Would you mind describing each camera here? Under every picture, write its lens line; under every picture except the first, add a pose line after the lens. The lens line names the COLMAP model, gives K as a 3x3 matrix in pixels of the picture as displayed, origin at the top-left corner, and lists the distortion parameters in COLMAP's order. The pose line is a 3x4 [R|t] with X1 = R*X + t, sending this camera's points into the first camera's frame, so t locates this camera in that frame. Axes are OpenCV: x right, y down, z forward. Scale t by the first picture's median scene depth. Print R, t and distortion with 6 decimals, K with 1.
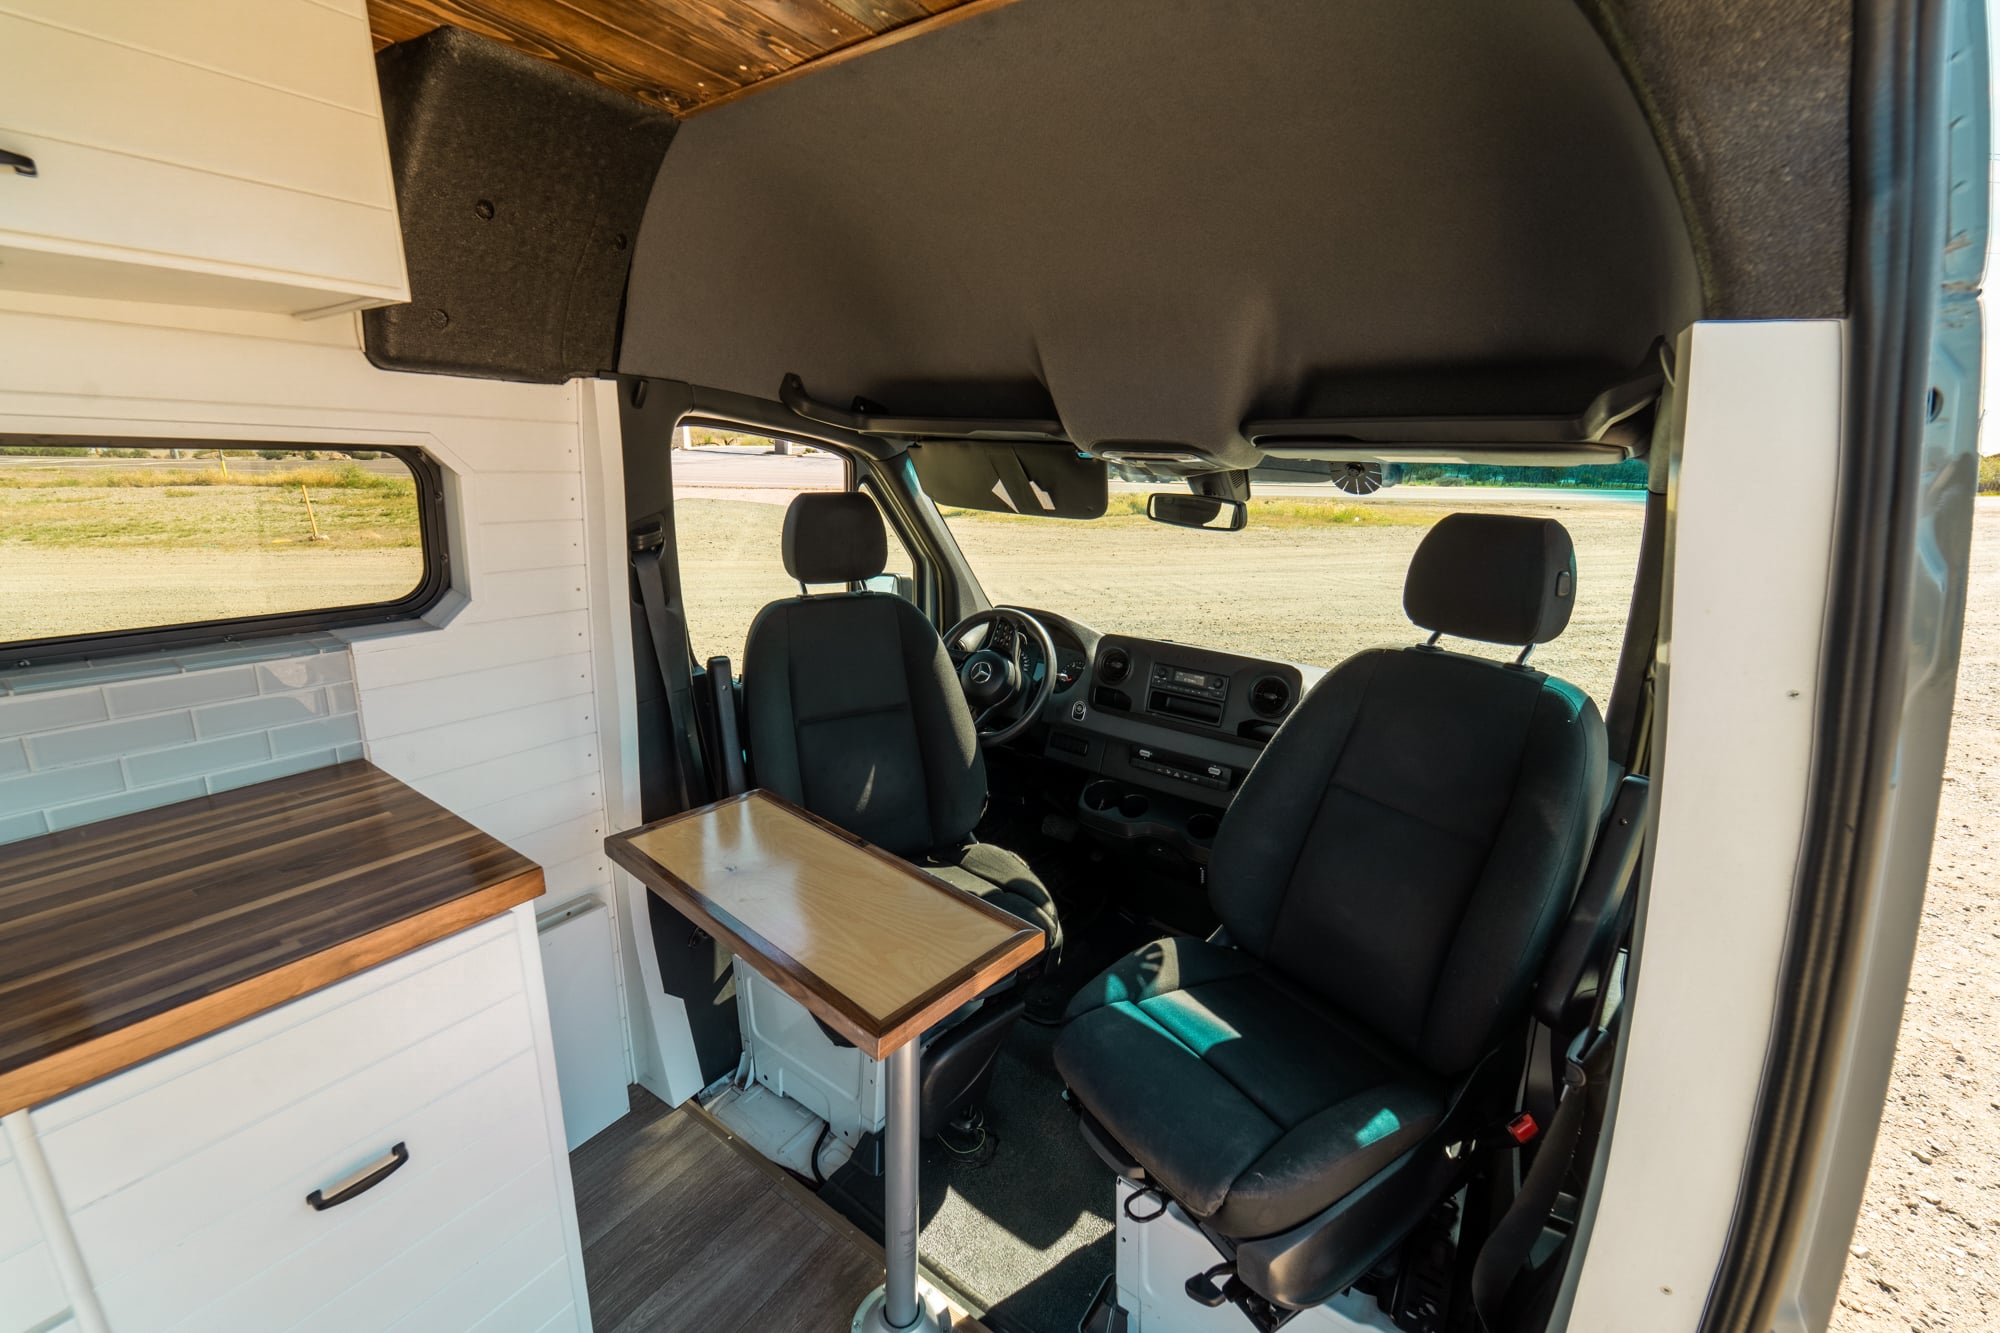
lens RADIAL K [[805.4, 0, 992.9], [0, 805.4, 670.2], [0, 0, 1]] dist [0.000190, -0.000579]
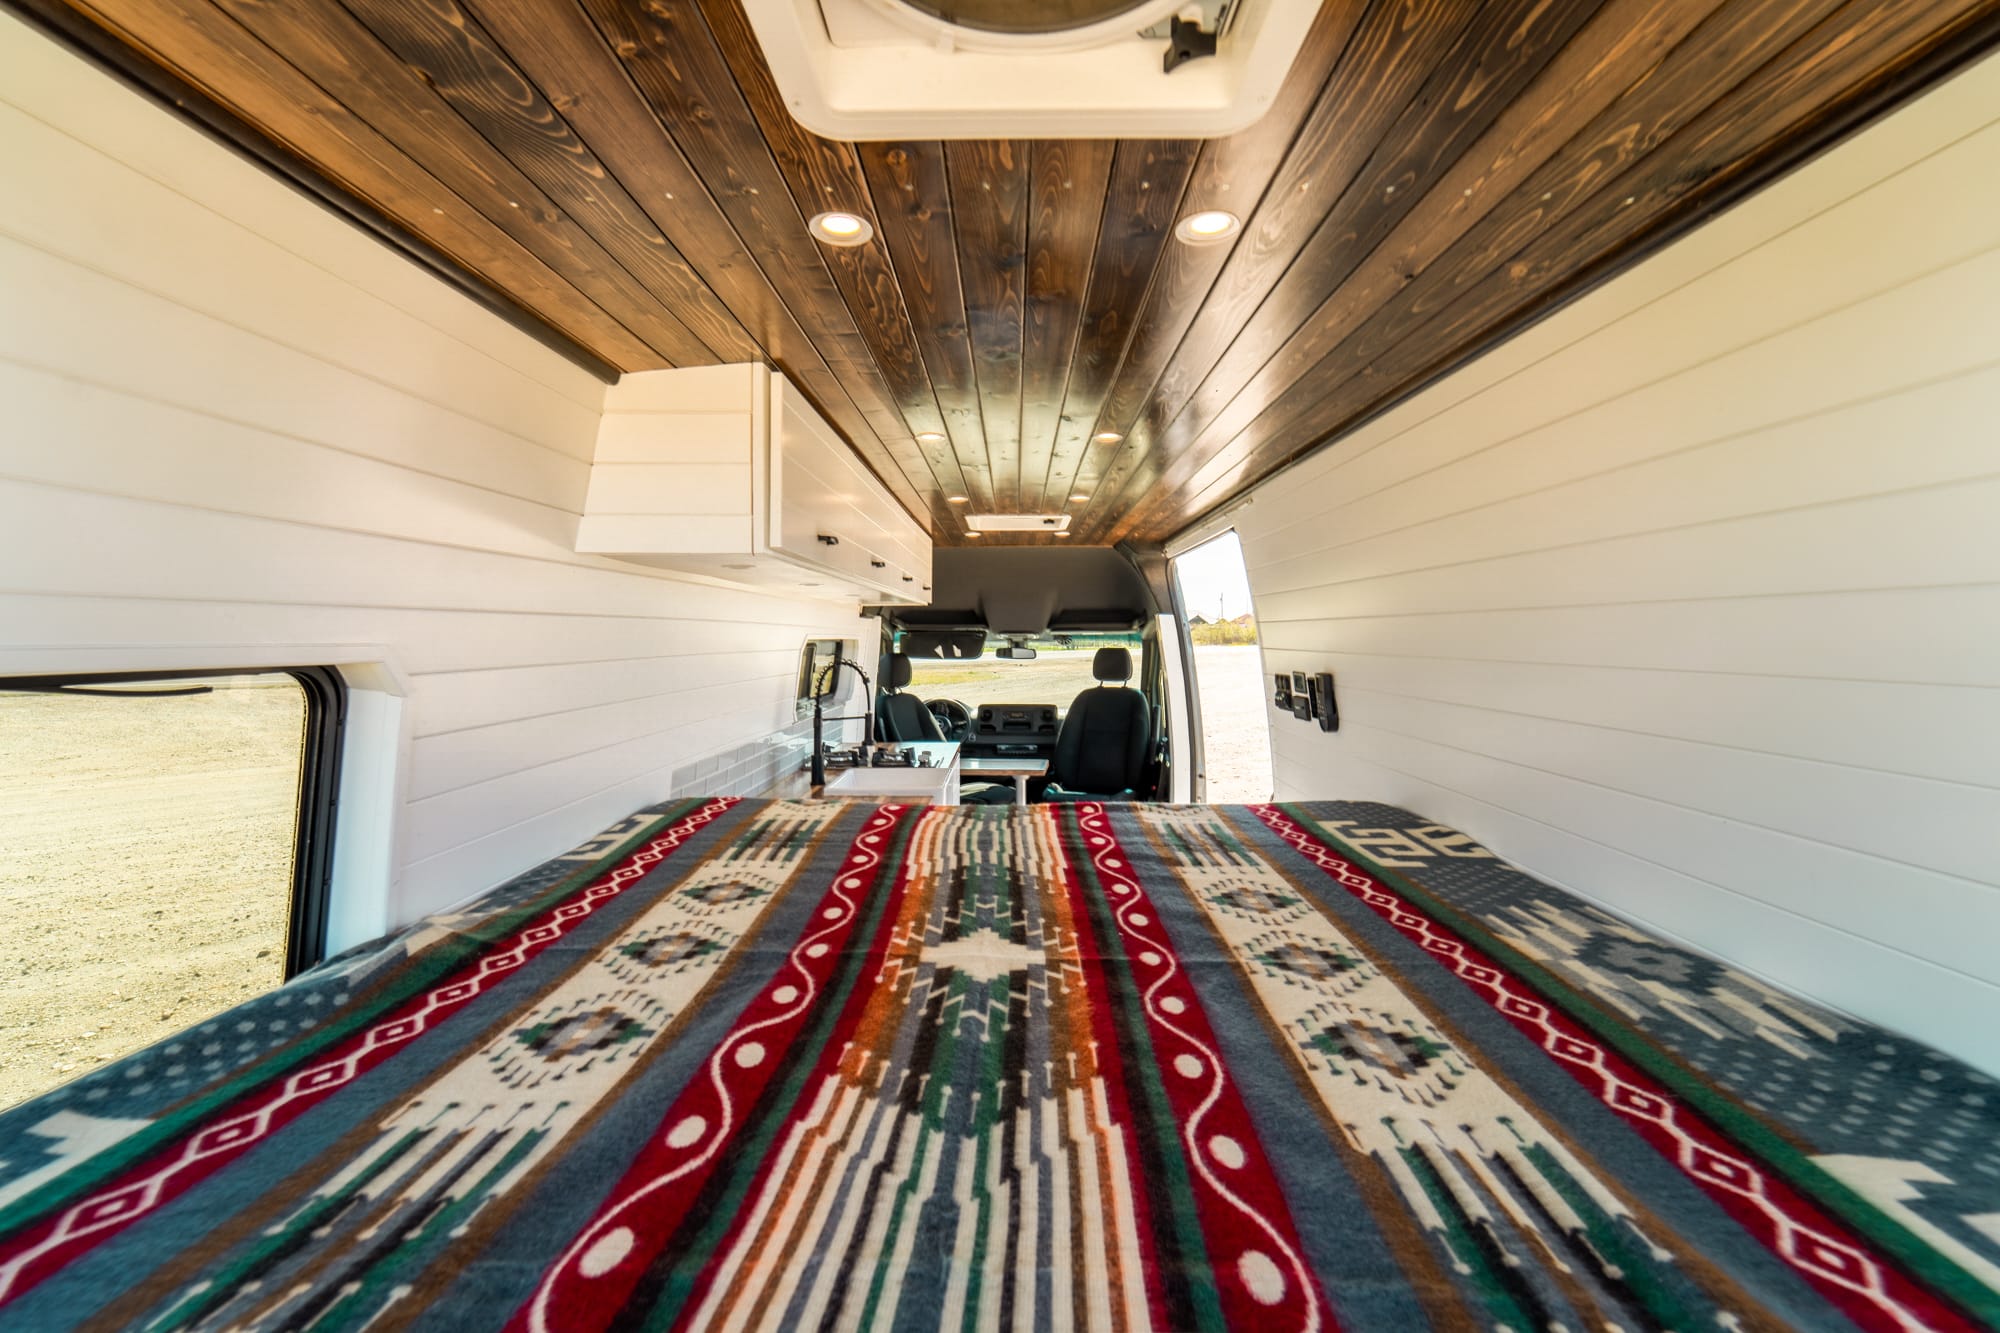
lens RADIAL K [[822.6, 0, 1002.4], [0, 822.6, 676.4], [0, 0, 1]] dist [-0.002502, -0.000267]
pose [[0.826577, -0.061846, 0.559415, -1.729136], [0.174428, 0.973156, -0.150142, 0.378709], [-0.535112, 0.221682, 0.815176, -1.611883]]
